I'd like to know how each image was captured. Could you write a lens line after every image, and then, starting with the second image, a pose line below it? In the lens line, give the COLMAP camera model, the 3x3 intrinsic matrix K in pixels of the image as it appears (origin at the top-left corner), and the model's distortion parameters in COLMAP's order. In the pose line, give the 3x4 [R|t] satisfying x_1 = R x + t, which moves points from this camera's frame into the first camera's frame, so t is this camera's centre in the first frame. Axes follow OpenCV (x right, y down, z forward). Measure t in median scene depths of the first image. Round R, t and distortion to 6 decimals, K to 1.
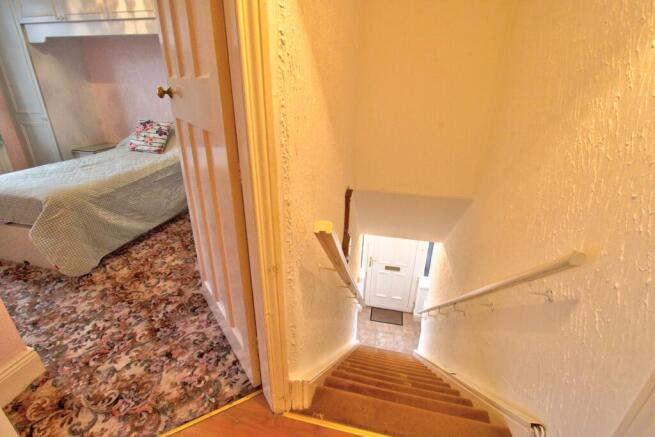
lens RADIAL K [[303.1, 0, 329.7], [0, 303.1, 217.1], [0, 0, 1]] dist [0.001005, -0.013277]
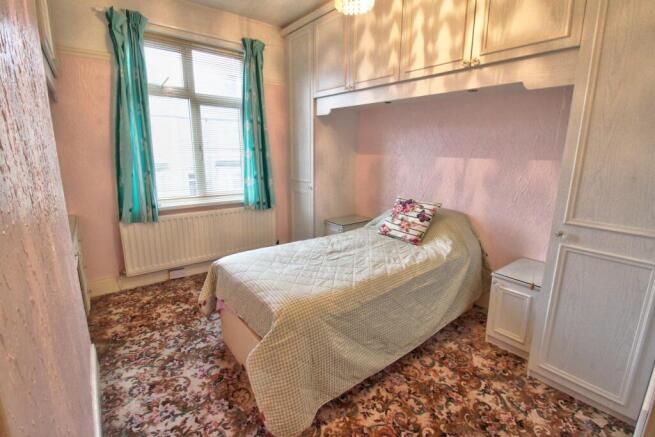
lens RADIAL K [[303.1, 0, 329.7], [0, 303.1, 217.1], [0, 0, 1]] dist [0.001005, -0.013277]
pose [[0.773700, 0.128444, -0.620395, -0.304021], [-0.251731, 0.960942, -0.114986, -0.152384], [0.581394, 0.245138, 0.775815, 0.319705]]
